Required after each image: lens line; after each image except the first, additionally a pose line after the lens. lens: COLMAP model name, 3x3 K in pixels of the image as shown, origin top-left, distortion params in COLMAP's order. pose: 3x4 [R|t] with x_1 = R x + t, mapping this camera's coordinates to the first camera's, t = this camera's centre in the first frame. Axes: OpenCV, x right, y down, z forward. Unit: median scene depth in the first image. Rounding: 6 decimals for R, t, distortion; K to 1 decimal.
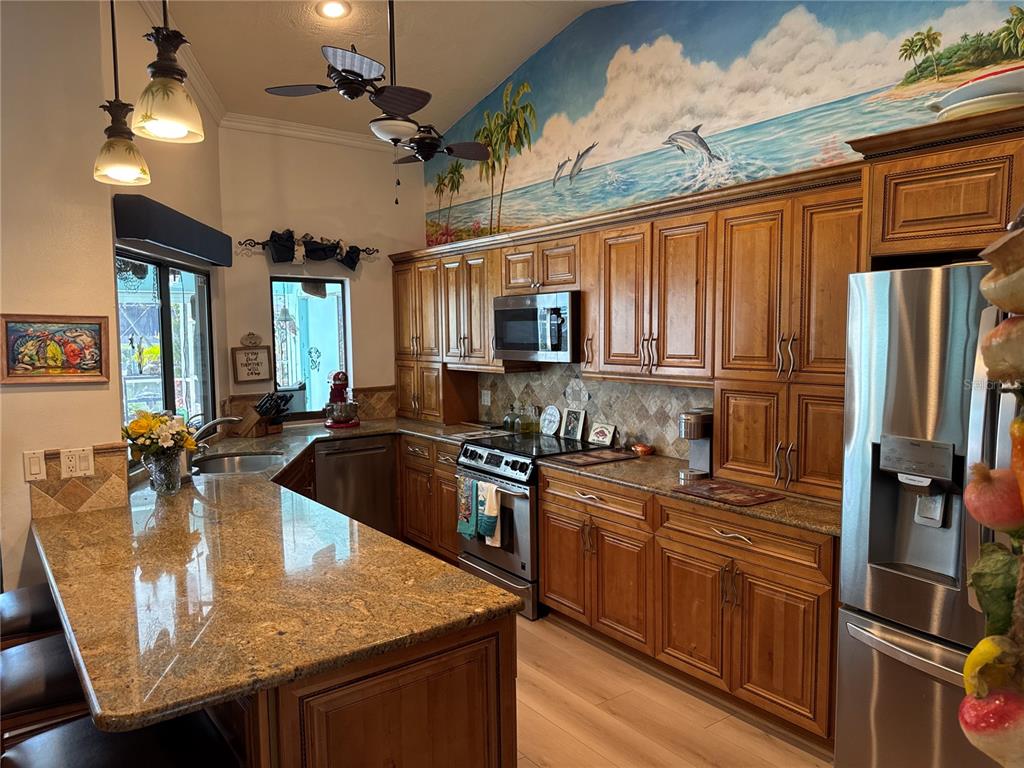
lens RADIAL K [[720.0, 0, 509.7], [0, 720.0, 389.6], [0, 0, 1]] dist [0.144786, -0.218604]
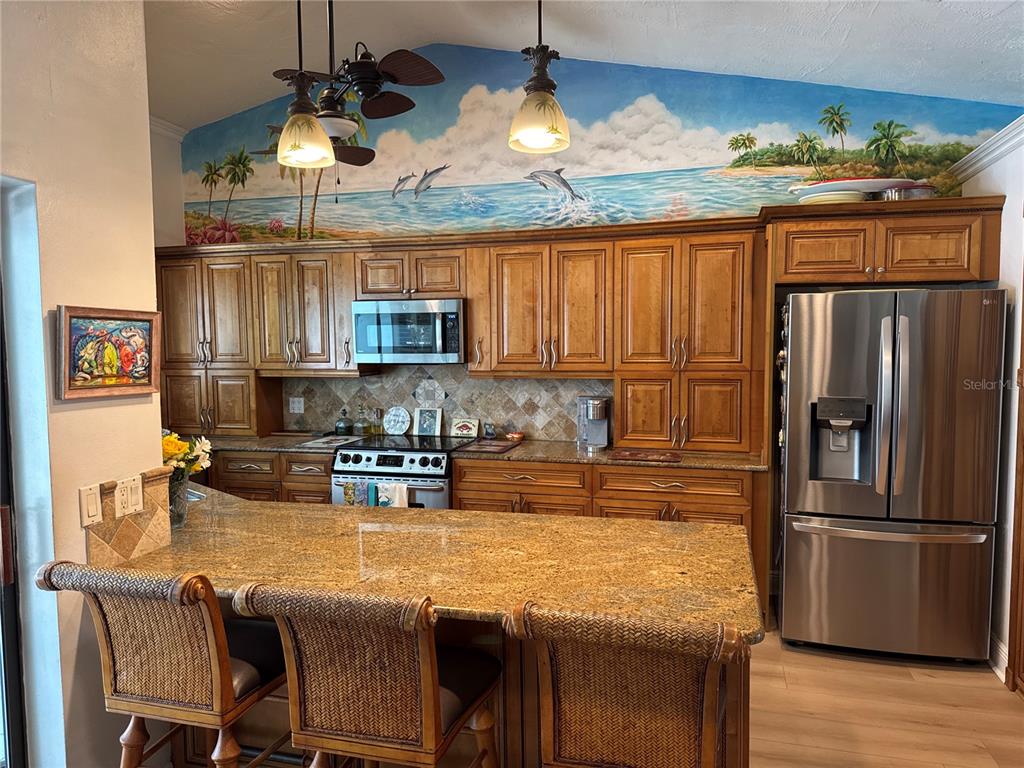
lens RADIAL K [[720.0, 0, 509.7], [0, 720.0, 389.6], [0, 0, 1]] dist [0.144786, -0.218604]
pose [[0.789497, -0.044577, 0.612134, -0.523625], [0.053530, 0.998559, 0.003678, 0.002573], [-0.611416, 0.029863, 0.790746, 0.084626]]
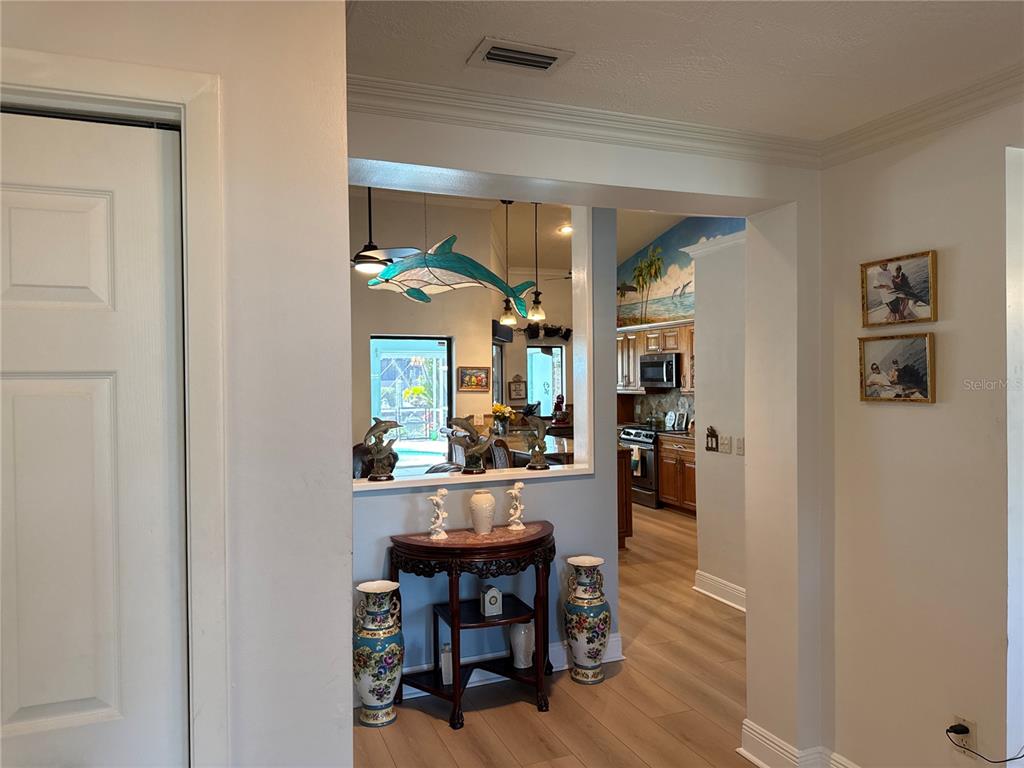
lens RADIAL K [[720.0, 0, 509.7], [0, 720.0, 389.6], [0, 0, 1]] dist [0.144786, -0.218604]
pose [[0.969324, 0.004062, -0.245751, 0.133651], [-0.019633, 0.997948, -0.060945, 0.104570], [0.244999, 0.063900, 0.967415, -1.124422]]
